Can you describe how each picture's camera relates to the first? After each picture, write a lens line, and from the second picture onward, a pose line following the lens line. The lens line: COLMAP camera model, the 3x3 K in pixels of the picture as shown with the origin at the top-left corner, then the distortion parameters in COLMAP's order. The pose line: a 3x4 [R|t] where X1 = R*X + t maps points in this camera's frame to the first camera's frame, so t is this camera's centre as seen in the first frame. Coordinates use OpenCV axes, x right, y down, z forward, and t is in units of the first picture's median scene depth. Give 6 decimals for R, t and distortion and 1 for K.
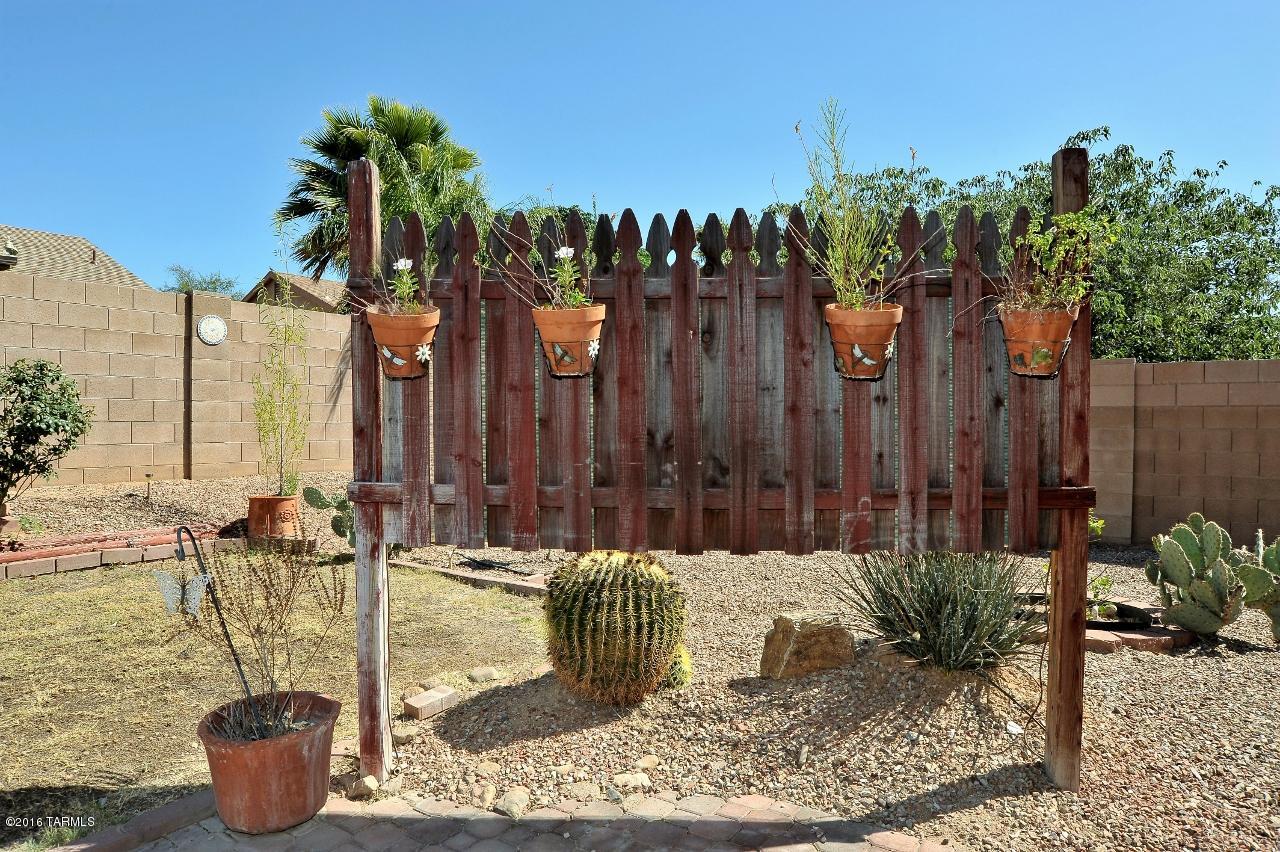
lens RADIAL K [[845.7, 0, 638.2], [0, 845.7, 426.1], [0, 0, 1]] dist [-0.037155, -0.000144]
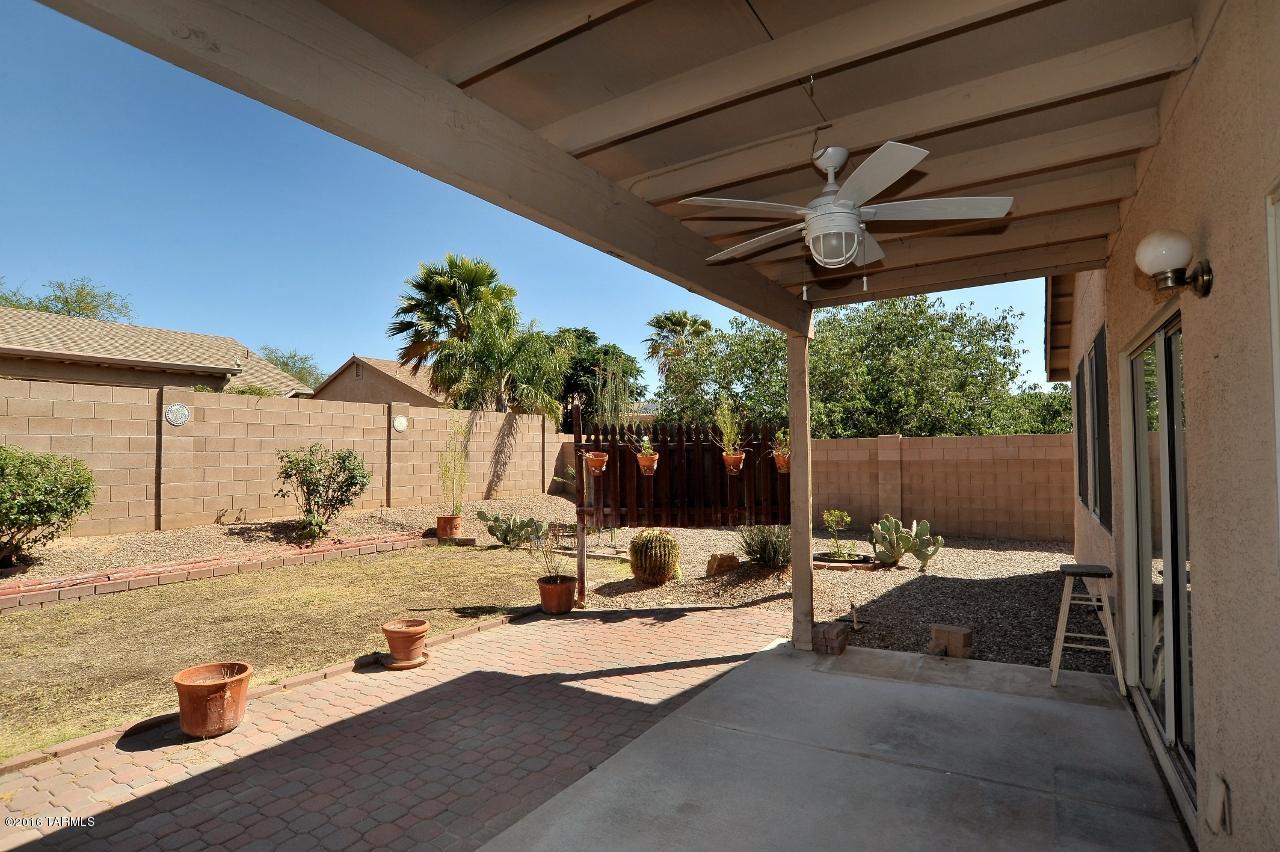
lens RADIAL K [[643.7, 0, 641.8], [0, 643.7, 425.7], [0, 0, 1]] dist [-0.060201, 0.007528]
pose [[0.999048, -0.012563, 0.041777, -0.076986], [0.014842, 0.998393, -0.054686, -0.042073], [-0.041023, 0.055254, 0.997629, -0.580099]]
